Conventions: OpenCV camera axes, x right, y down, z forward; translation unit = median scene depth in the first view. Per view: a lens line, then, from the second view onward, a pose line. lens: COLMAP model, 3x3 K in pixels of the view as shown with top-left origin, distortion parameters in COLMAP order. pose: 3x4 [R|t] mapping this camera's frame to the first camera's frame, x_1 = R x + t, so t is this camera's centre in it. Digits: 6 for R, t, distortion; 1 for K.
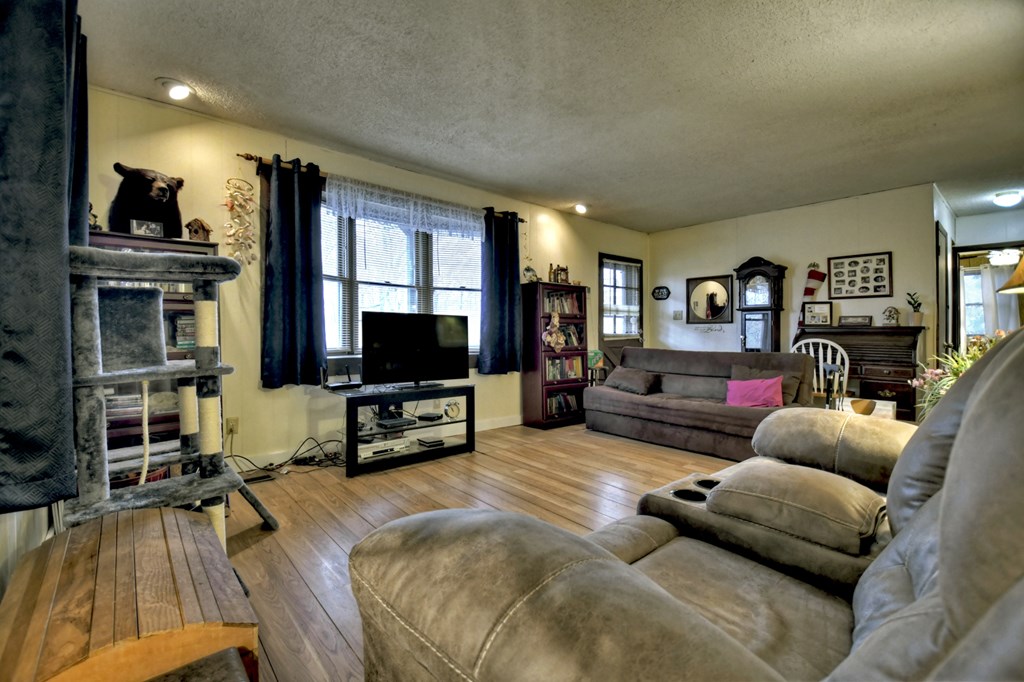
lens RADIAL K [[448.4, 0, 518.0], [0, 448.4, 338.5], [0, 0, 1]] dist [-0.014734, -0.002169]
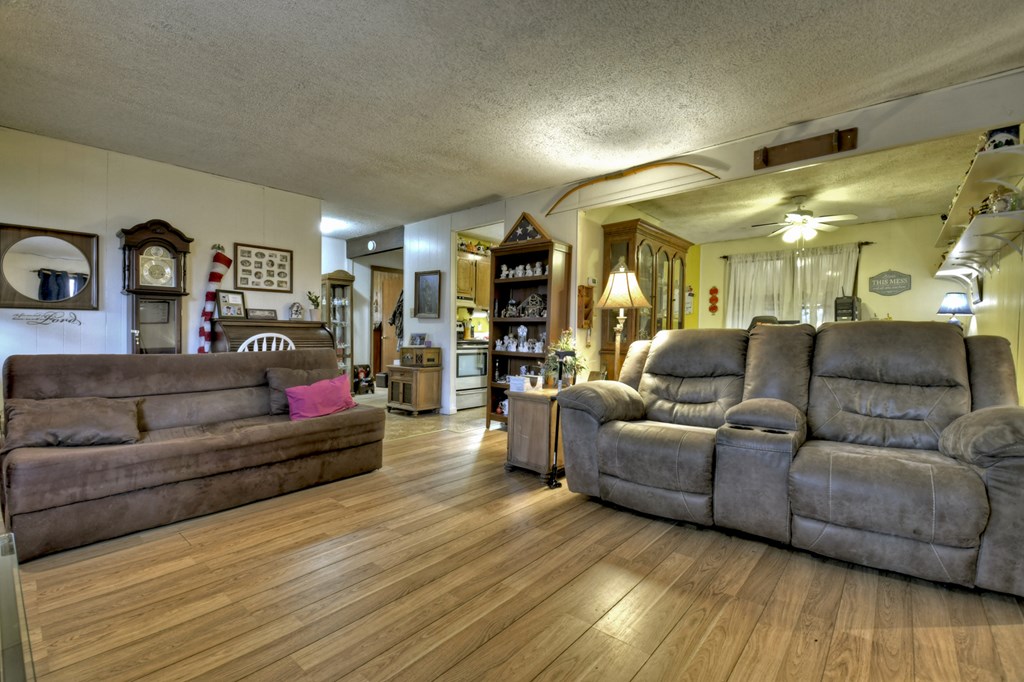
lens RADIAL K [[448.4, 0, 510.6], [0, 448.4, 342.3], [0, 0, 1]] dist [-0.014734, -0.002169]
pose [[-0.158221, -0.030301, 0.986939, -0.296305], [0.005173, 0.999490, 0.031516, -0.006220], [-0.987390, 0.010092, -0.157984, 0.621528]]
